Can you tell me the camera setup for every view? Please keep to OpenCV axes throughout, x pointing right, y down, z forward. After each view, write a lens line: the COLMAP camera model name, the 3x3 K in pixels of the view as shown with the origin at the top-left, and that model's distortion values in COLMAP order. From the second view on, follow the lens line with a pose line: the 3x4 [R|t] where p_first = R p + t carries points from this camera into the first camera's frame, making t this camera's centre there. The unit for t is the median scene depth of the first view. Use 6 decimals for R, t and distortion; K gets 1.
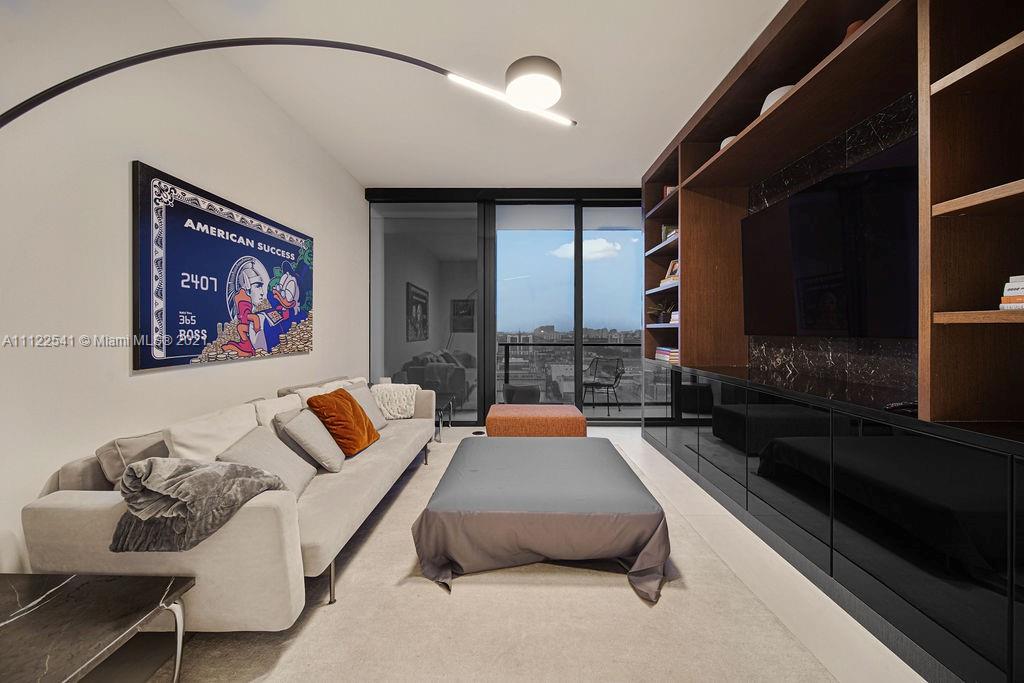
lens RADIAL K [[368.4, 0, 509.6], [0, 368.4, 328.4], [0, 0, 1]] dist [-0.000183, -0.000010]
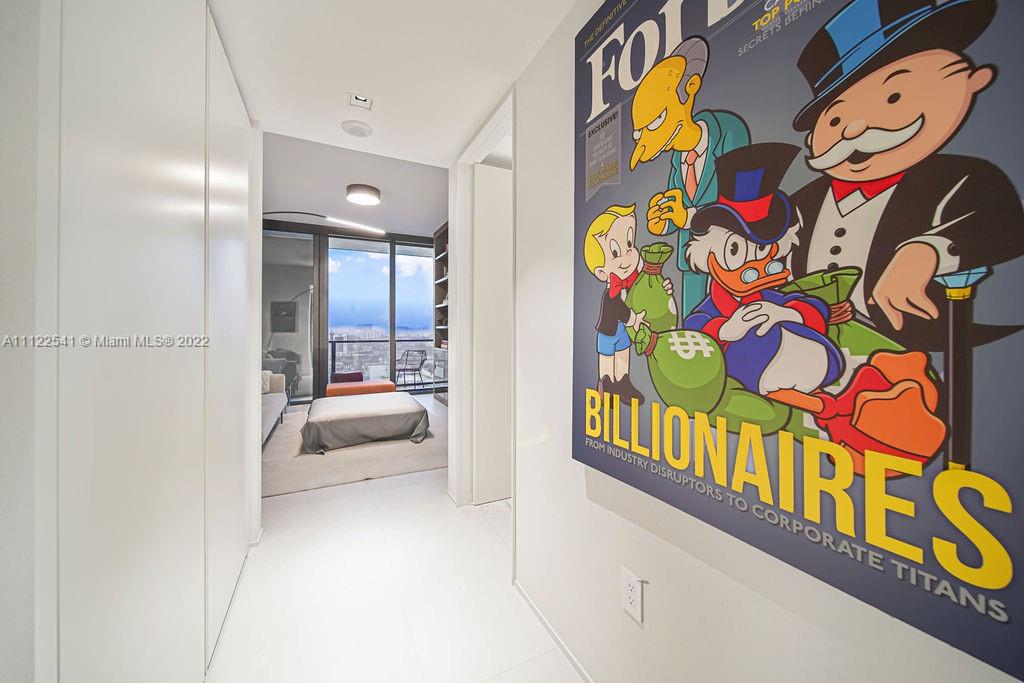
lens RADIAL K [[368.4, 0, 509.6], [0, 368.4, 328.4], [0, 0, 1]] dist [-0.000183, -0.000010]
pose [[0.887833, -0.001751, 0.460162, -0.071202], [0.000454, 0.999996, 0.002928, -0.006469], [-0.460166, -0.002391, 0.887830, -0.518873]]
